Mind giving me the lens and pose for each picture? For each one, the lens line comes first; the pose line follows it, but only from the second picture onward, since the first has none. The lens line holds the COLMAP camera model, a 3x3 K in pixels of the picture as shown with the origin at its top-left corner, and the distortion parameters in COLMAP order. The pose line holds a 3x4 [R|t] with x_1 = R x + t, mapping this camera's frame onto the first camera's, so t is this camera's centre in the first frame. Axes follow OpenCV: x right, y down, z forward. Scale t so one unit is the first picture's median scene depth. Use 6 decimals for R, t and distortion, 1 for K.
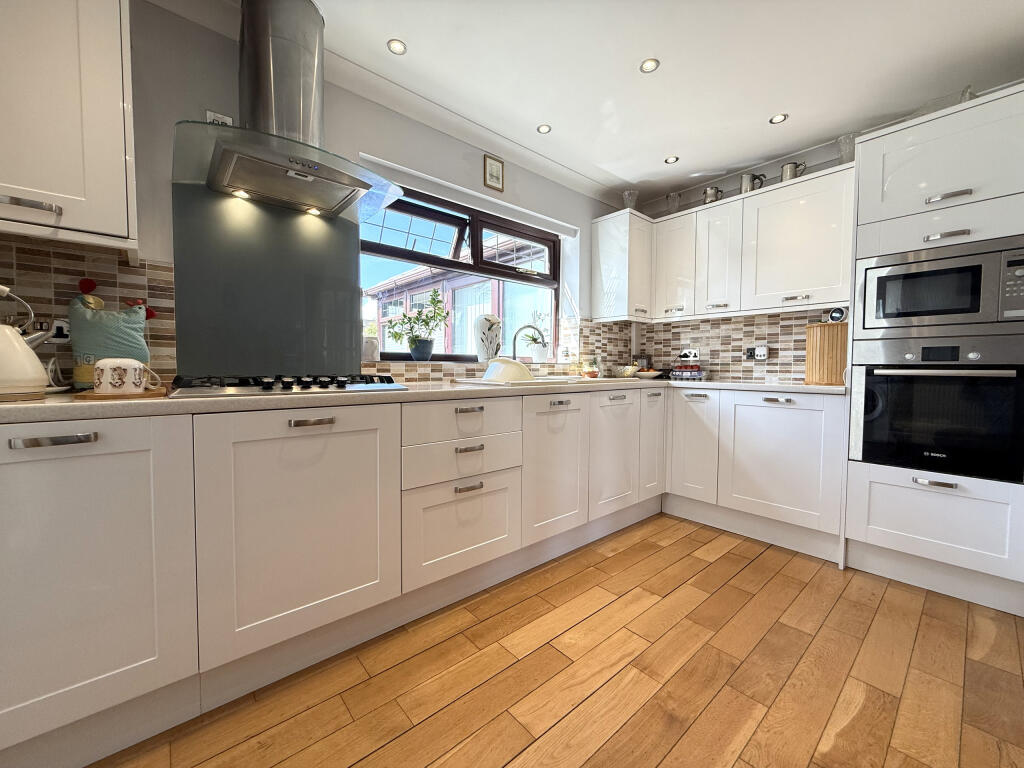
lens RADIAL K [[407.2, 0, 508.3], [0, 407.2, 382.0], [0, 0, 1]] dist [-0.000154, -0.000242]
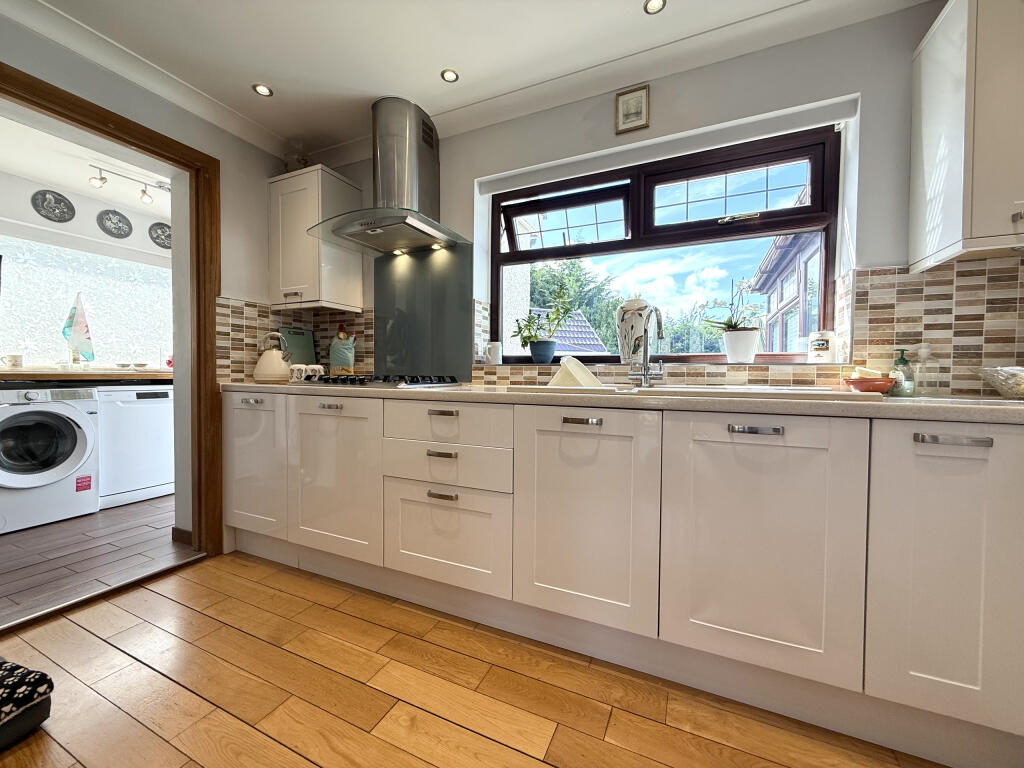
lens RADIAL K [[407.2, 0, 508.3], [0, 407.2, 382.0], [0, 0, 1]] dist [-0.000154, -0.000242]
pose [[0.413392, 0.016693, -0.910400, 0.630940], [-0.039641, 0.999214, 0.000321, -0.007454], [0.909690, 0.035956, 0.413729, 0.569222]]
